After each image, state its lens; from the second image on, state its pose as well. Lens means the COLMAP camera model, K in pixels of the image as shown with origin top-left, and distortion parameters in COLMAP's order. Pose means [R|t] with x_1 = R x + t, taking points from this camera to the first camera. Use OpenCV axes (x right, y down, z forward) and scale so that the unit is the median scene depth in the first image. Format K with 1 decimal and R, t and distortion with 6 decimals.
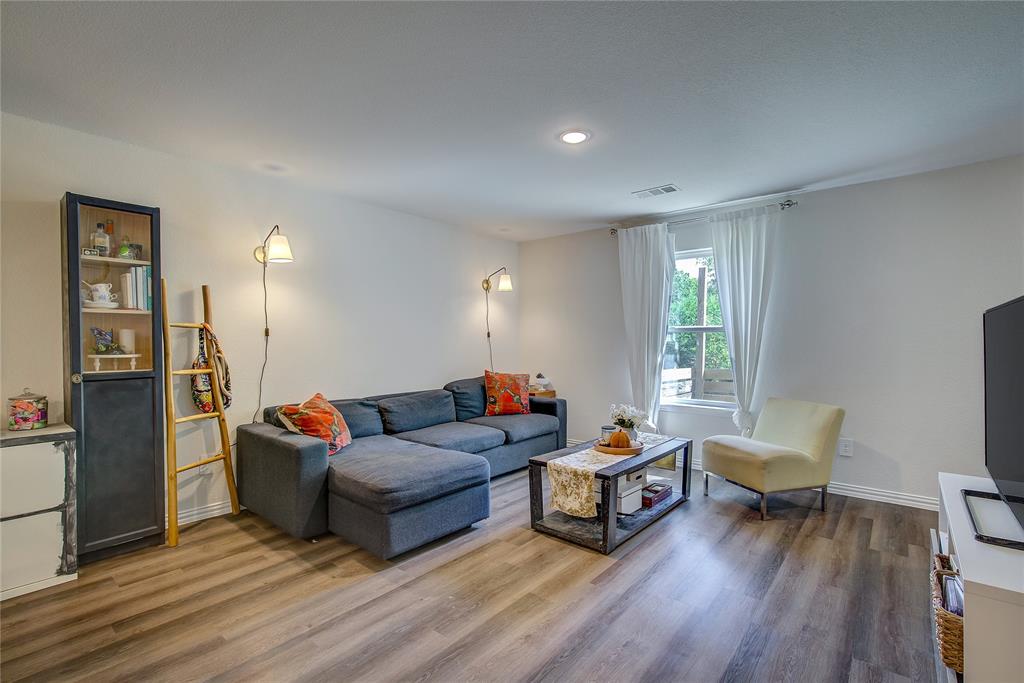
lens RADIAL K [[464.1, 0, 518.1], [0, 464.1, 344.8], [0, 0, 1]] dist [0.000357, 0.000114]
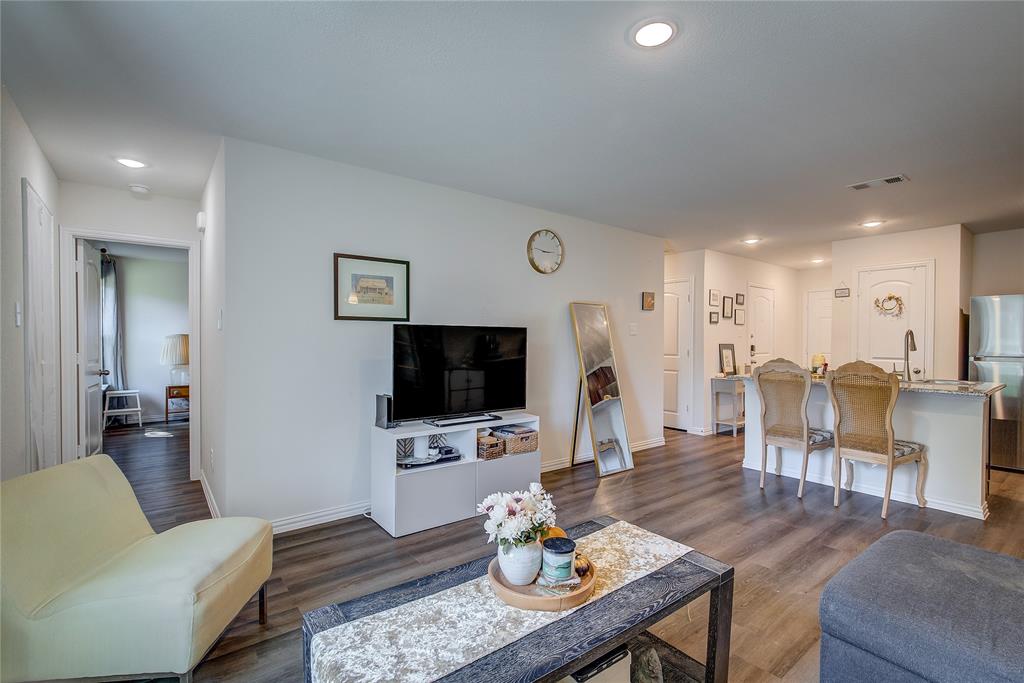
lens RADIAL K [[472.3, 0, 518.5], [0, 472.3, 344.9], [0, 0, 1]] dist [-0.001393, 0.000040]
pose [[-0.978163, -0.003521, 0.207809, 0.174073], [-0.000789, 0.999912, 0.013232, -0.014491], [-0.207837, 0.012779, -0.978080, 1.752693]]
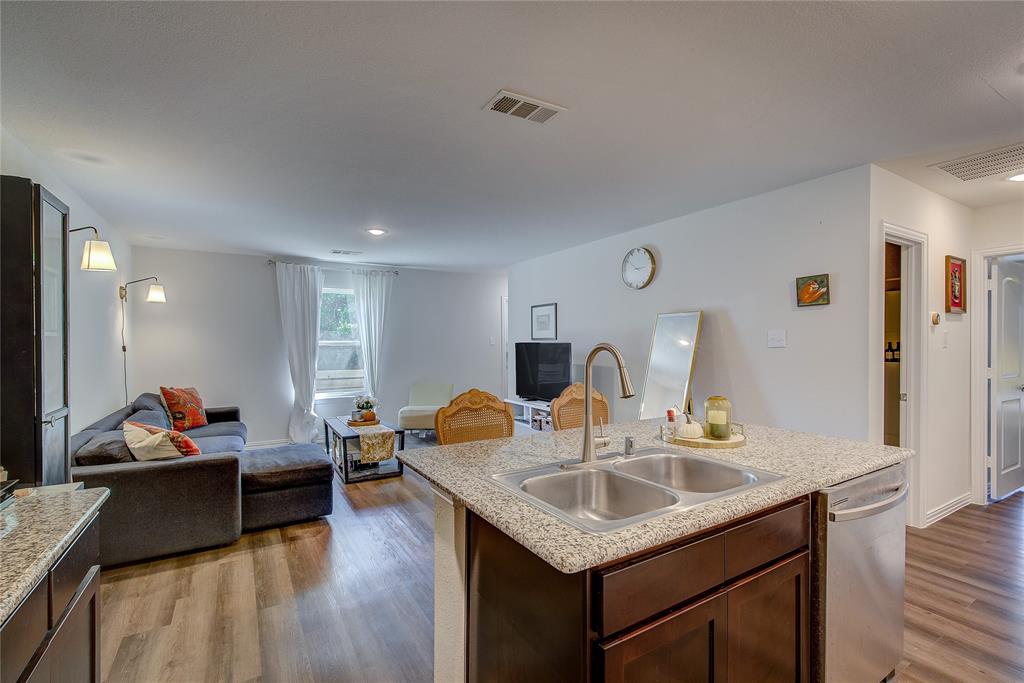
lens RADIAL K [[464.1, 0, 518.1], [0, 464.1, 344.8], [0, 0, 1]] dist [0.000357, 0.000114]
pose [[0.326969, -0.006312, 0.945014, -1.306075], [0.009900, 0.999946, 0.003254, -0.048245], [-0.944983, 0.008292, 0.327014, -0.006179]]
